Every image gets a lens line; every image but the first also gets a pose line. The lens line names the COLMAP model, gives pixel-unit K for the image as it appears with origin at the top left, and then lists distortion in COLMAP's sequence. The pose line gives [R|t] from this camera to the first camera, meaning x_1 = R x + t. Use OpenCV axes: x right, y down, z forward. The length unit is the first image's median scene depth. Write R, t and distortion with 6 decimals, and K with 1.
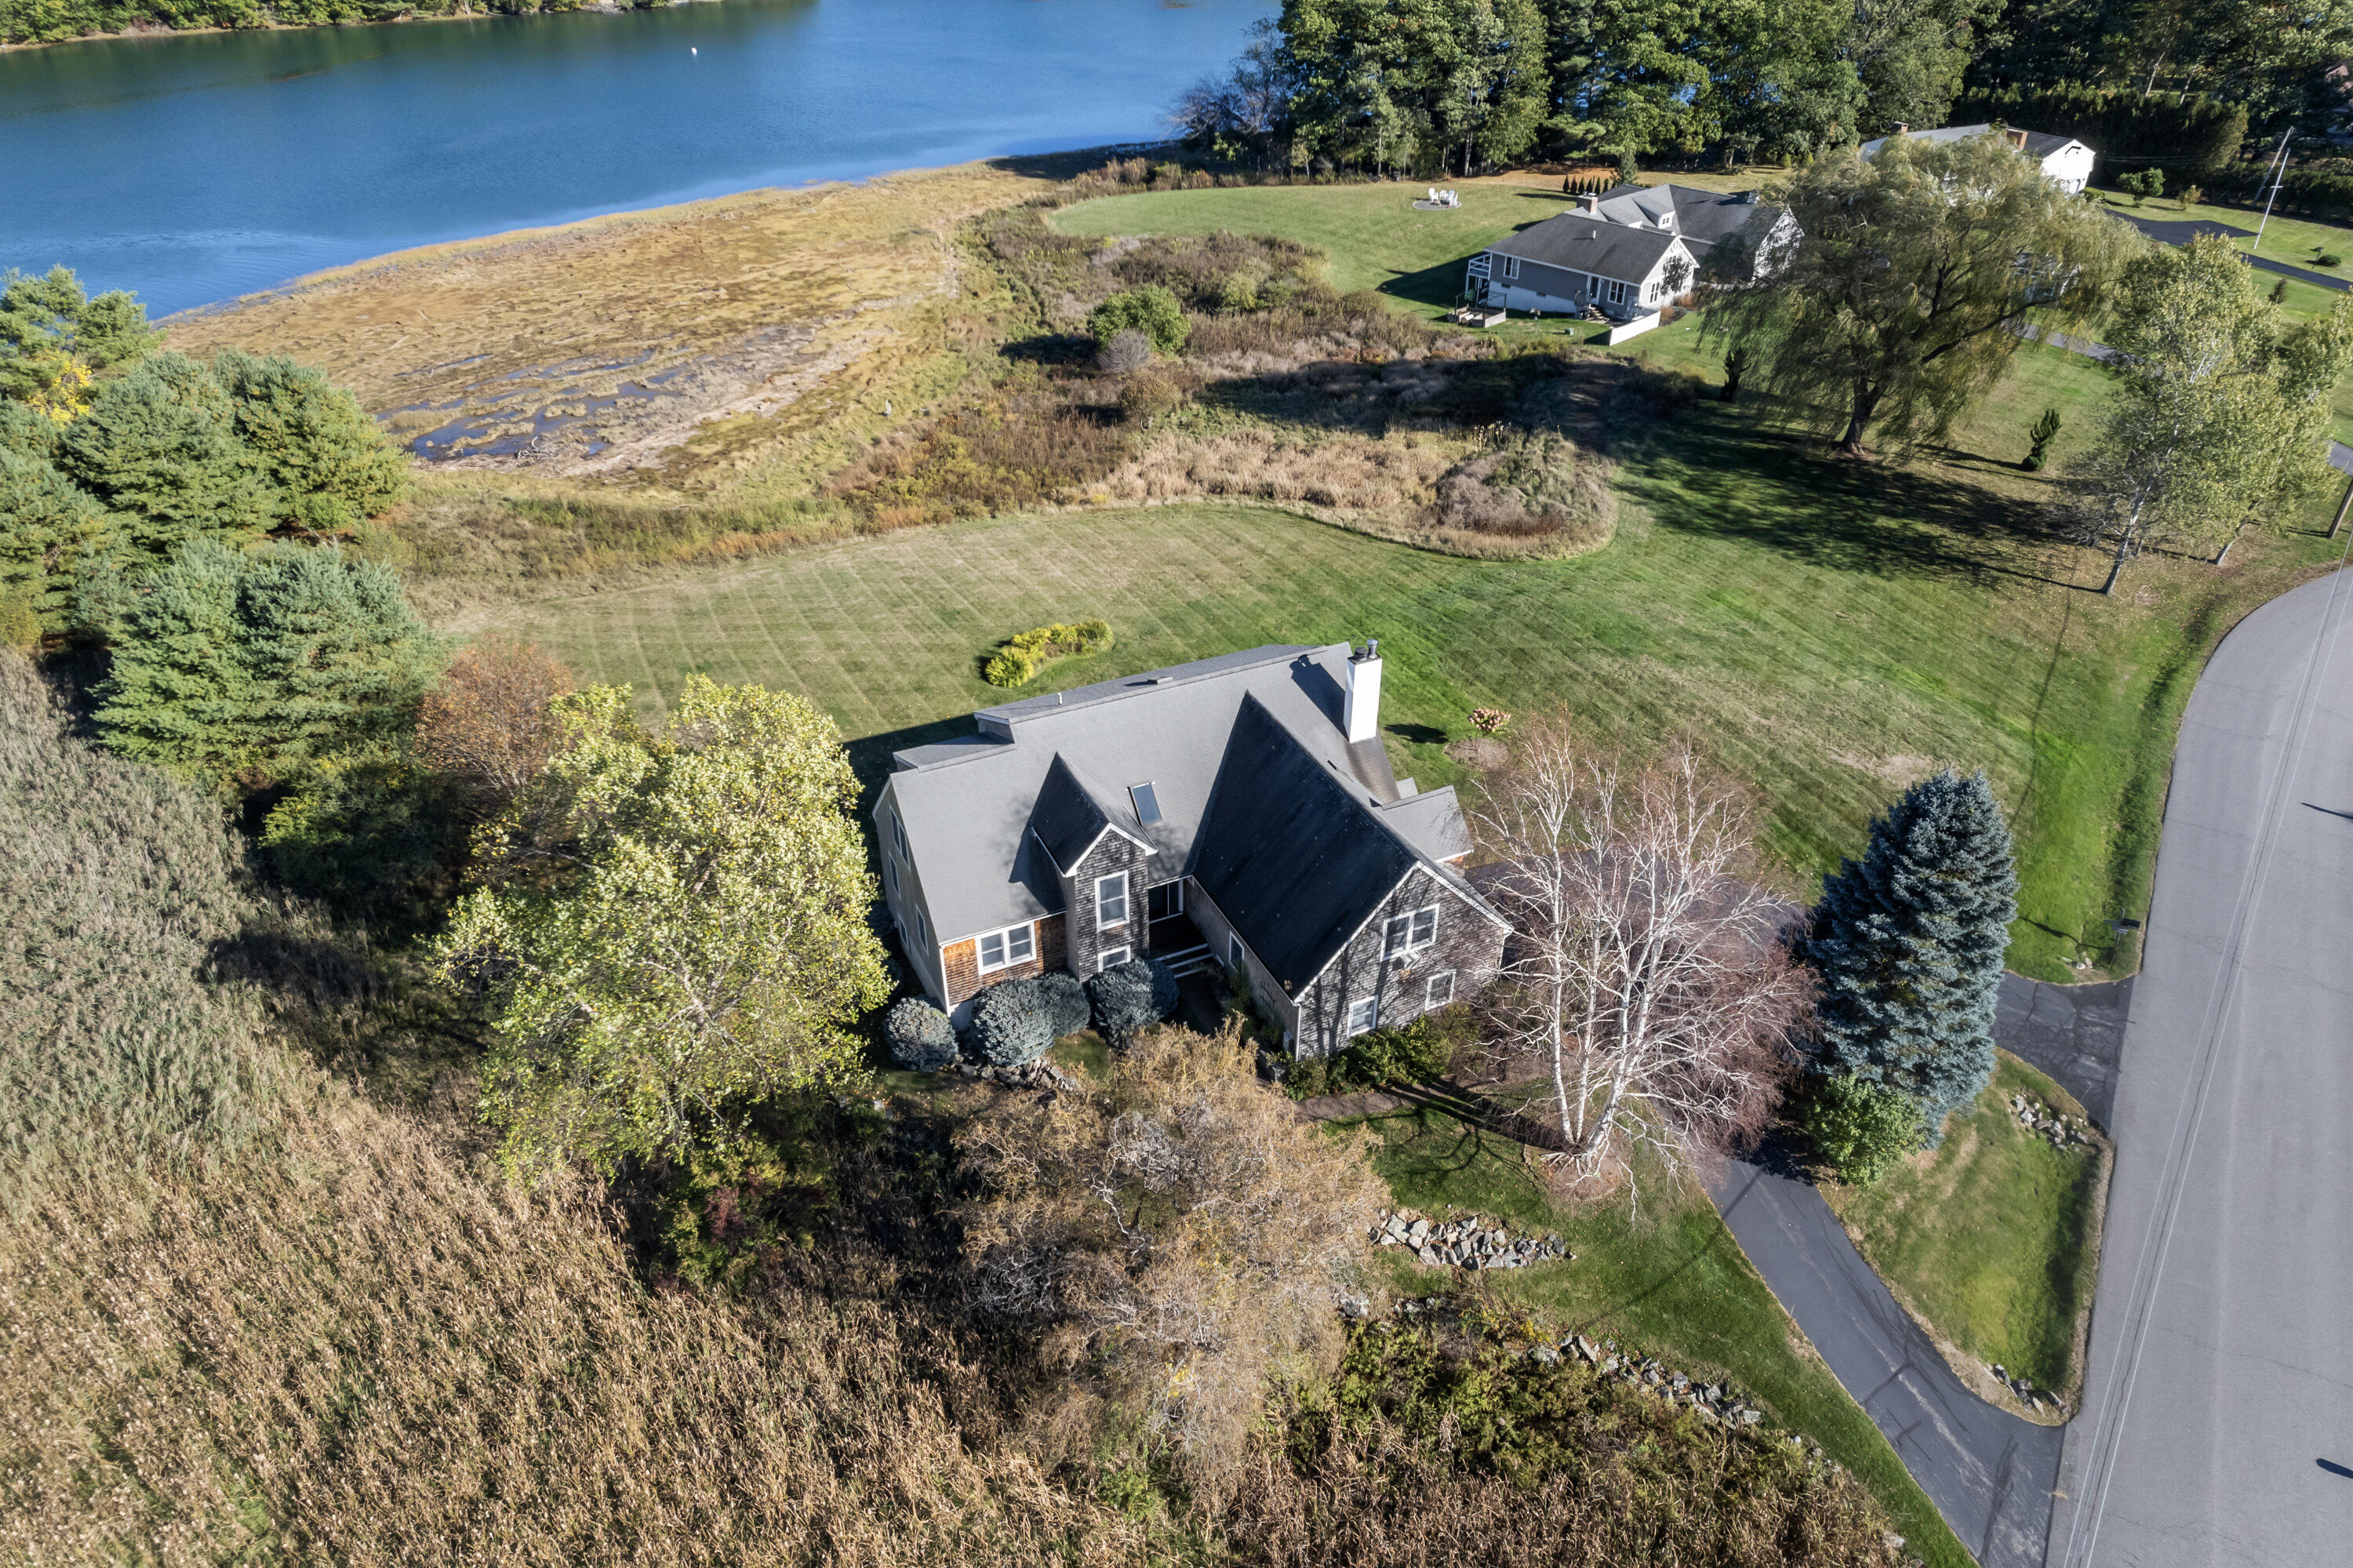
lens RADIAL K [[1488.3, 0, 1181.6], [0, 1488.3, 788.7], [0, 0, 1]] dist [-0.034957, 0.014439]
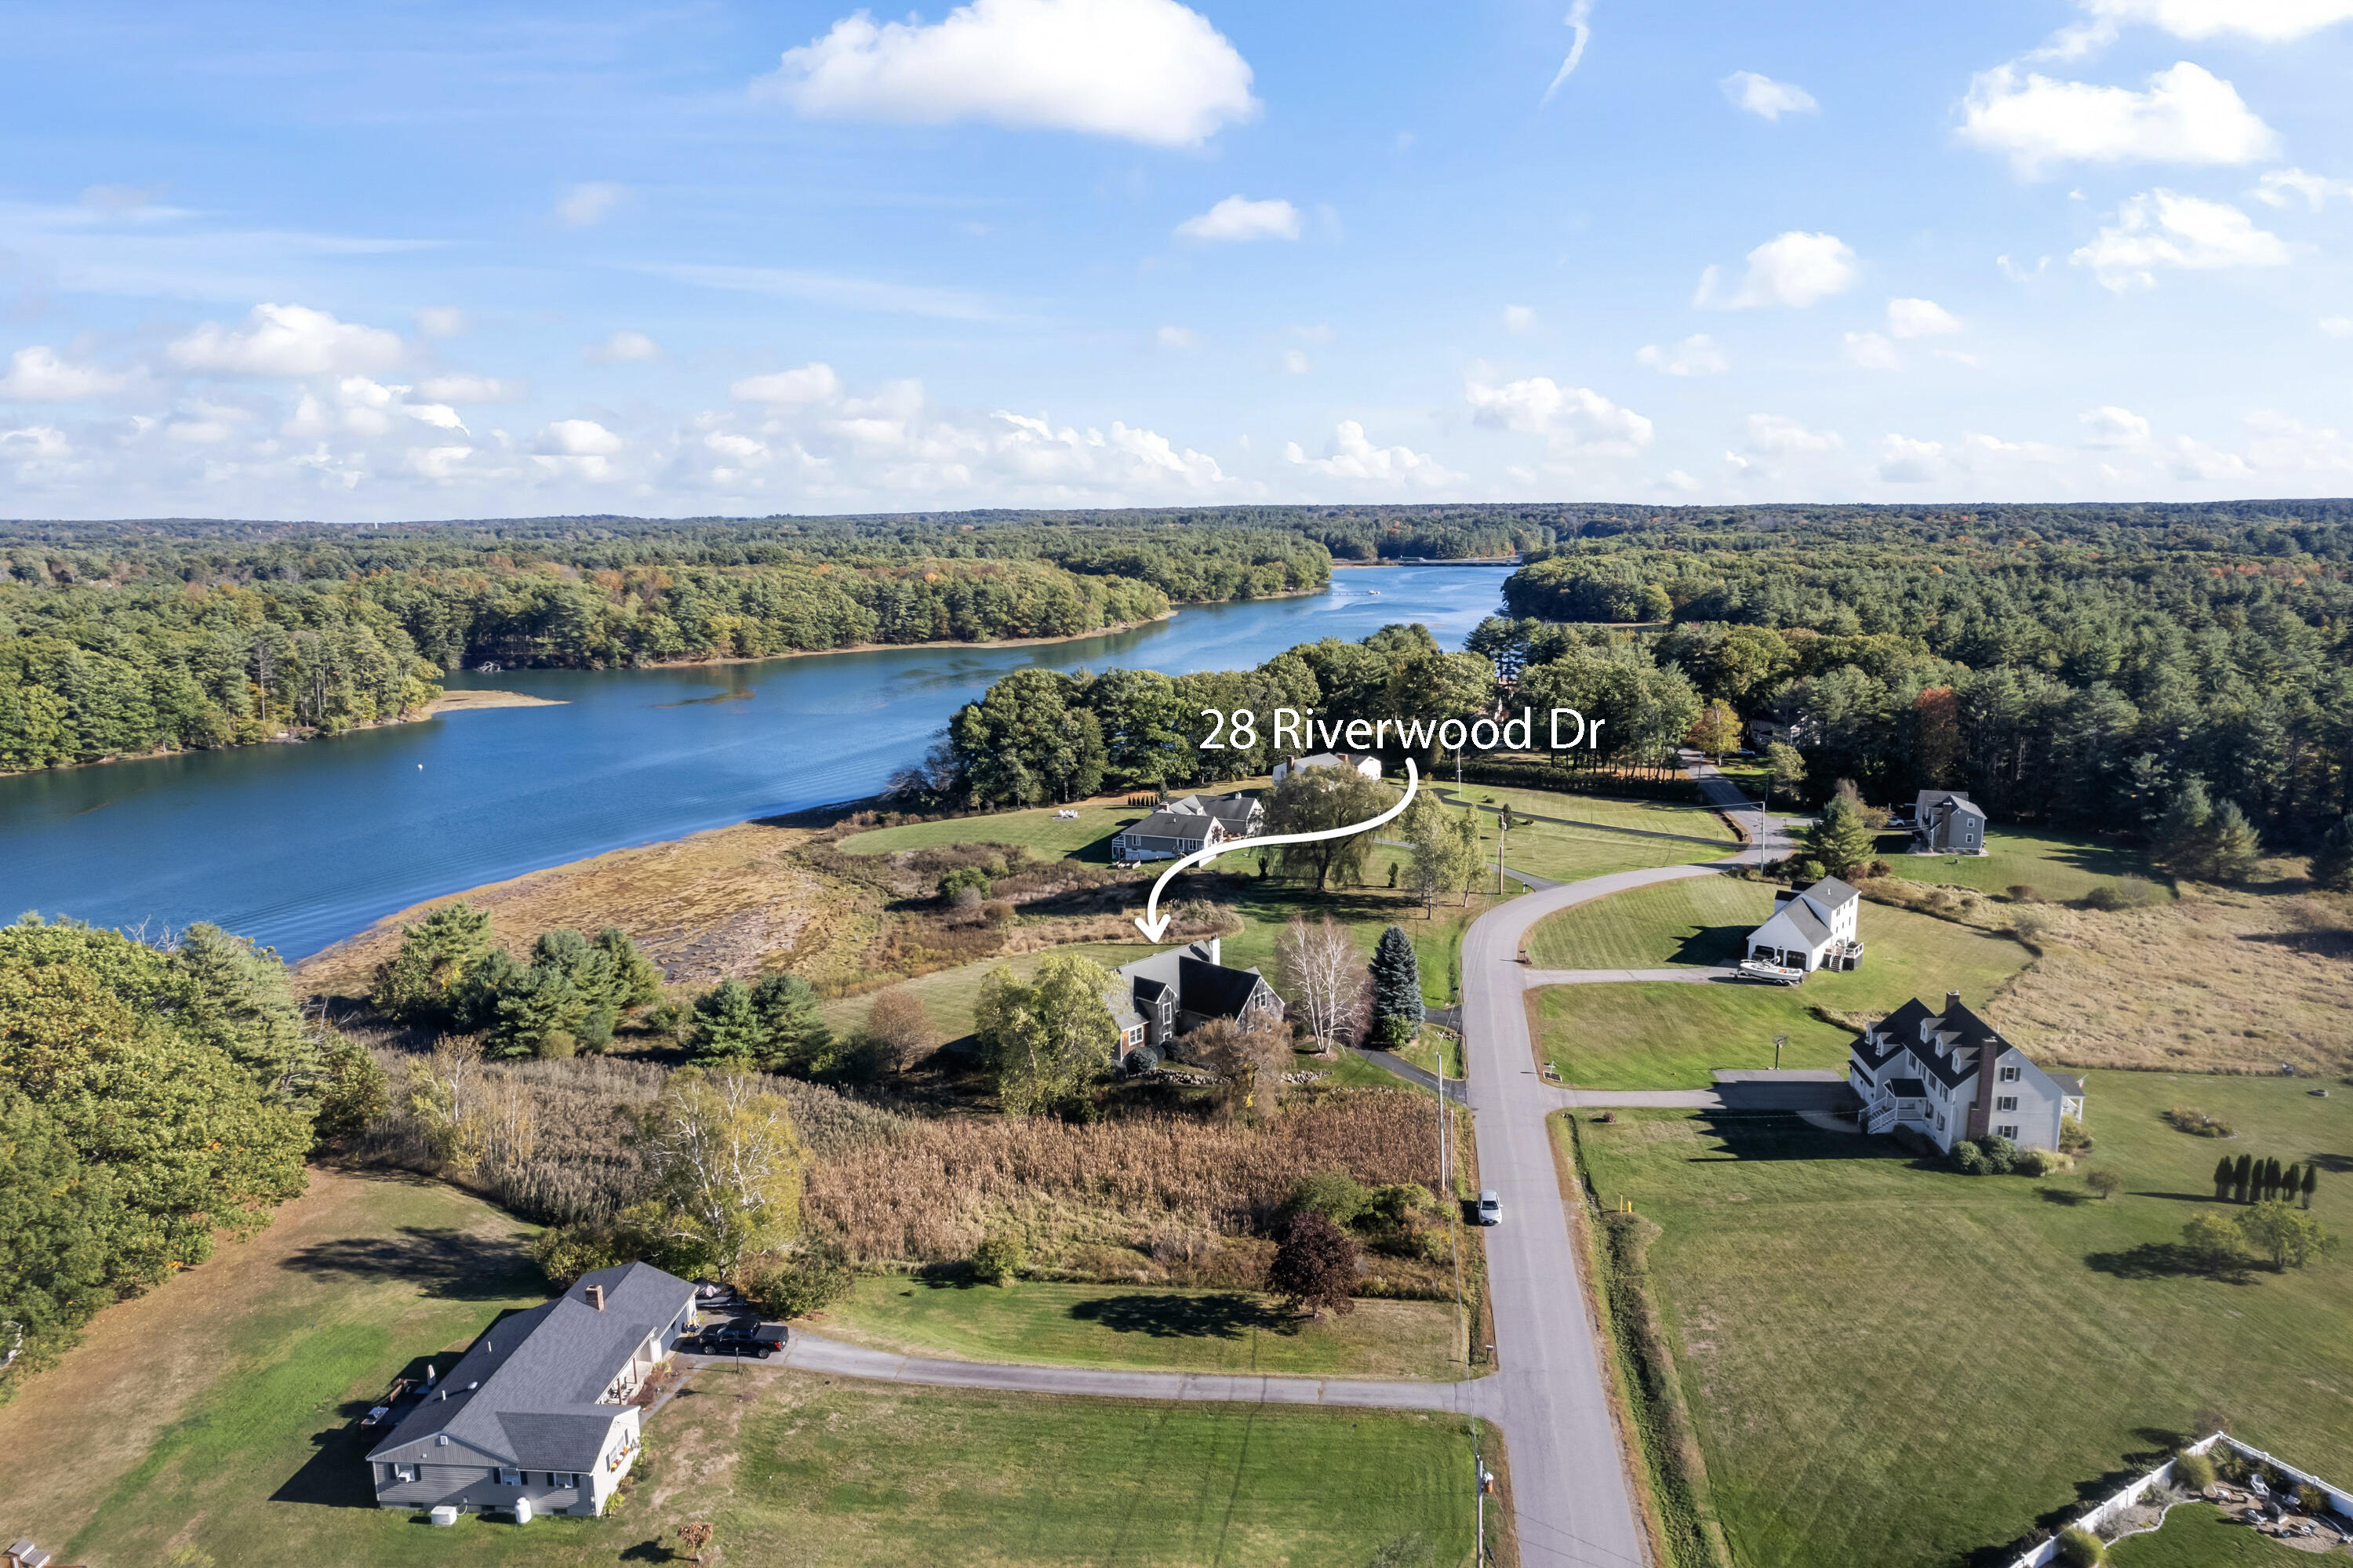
lens RADIAL K [[1488.3, 0, 1175.9], [0, 1488.3, 784.6], [0, 0, 1]] dist [-0.034957, 0.014439]
pose [[0.924504, -0.080135, 0.372653, -0.367323], [0.223147, 0.906392, -0.358690, 0.243097], [-0.309026, 0.414767, 0.855845, -0.595902]]
